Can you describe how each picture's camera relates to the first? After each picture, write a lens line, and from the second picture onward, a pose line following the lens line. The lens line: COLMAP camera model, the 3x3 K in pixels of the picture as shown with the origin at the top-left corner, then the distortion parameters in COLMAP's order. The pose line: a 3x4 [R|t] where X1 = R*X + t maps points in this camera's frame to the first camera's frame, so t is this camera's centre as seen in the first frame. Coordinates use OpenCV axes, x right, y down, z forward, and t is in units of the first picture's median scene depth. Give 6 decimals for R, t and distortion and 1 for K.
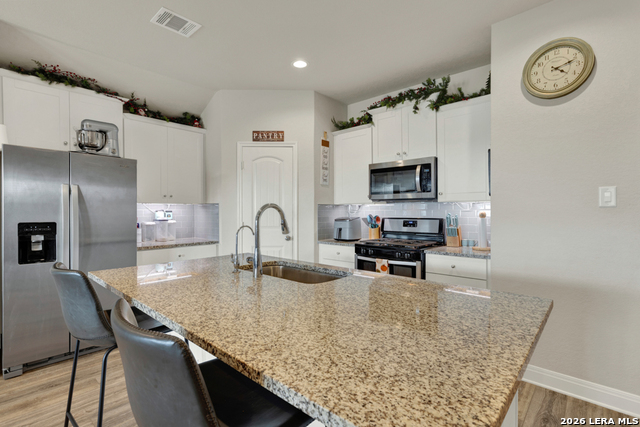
lens RADIAL K [[308.2, 0, 320.0], [0, 308.2, 213.5], [0, 0, 1]] dist [-0.003097, -0.000565]
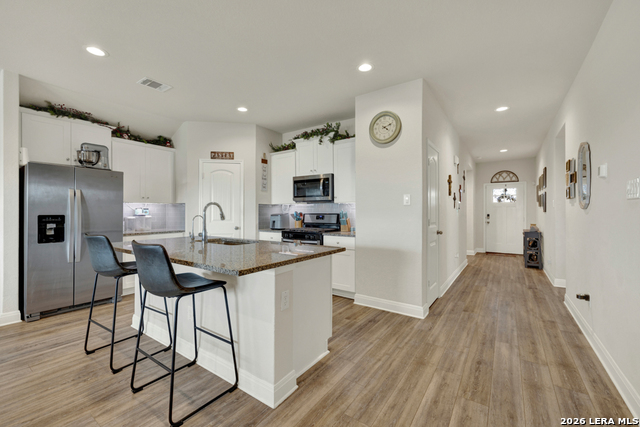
lens RADIAL K [[271.0, 0, 319.1], [0, 271.0, 210.6], [0, 0, 1]] dist [-0.001572, 0.000149]
pose [[0.991783, 0.001285, 0.127921, 0.131018], [0.000266, 0.999927, -0.012109, 0.017857], [-0.127928, 0.012044, 0.991710, -0.326730]]
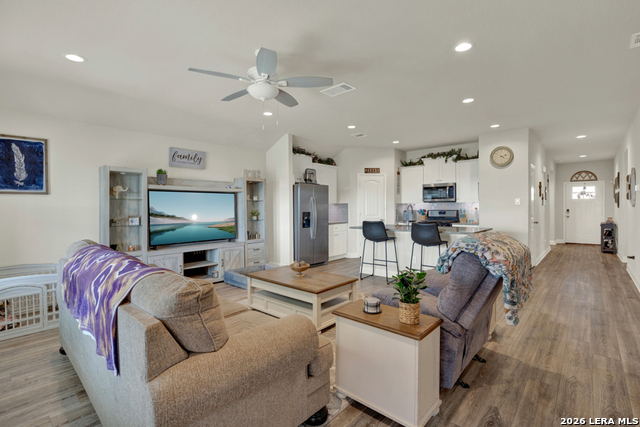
lens RADIAL K [[304.4, 0, 321.4], [0, 304.4, 209.8], [0, 0, 1]] dist [-0.002560, -0.000295]
pose [[0.999882, -0.006689, 0.013817, -0.624341], [0.006690, 0.999978, 0.000024, 0.008089], [-0.013817, 0.000068, 0.999905, -1.189540]]
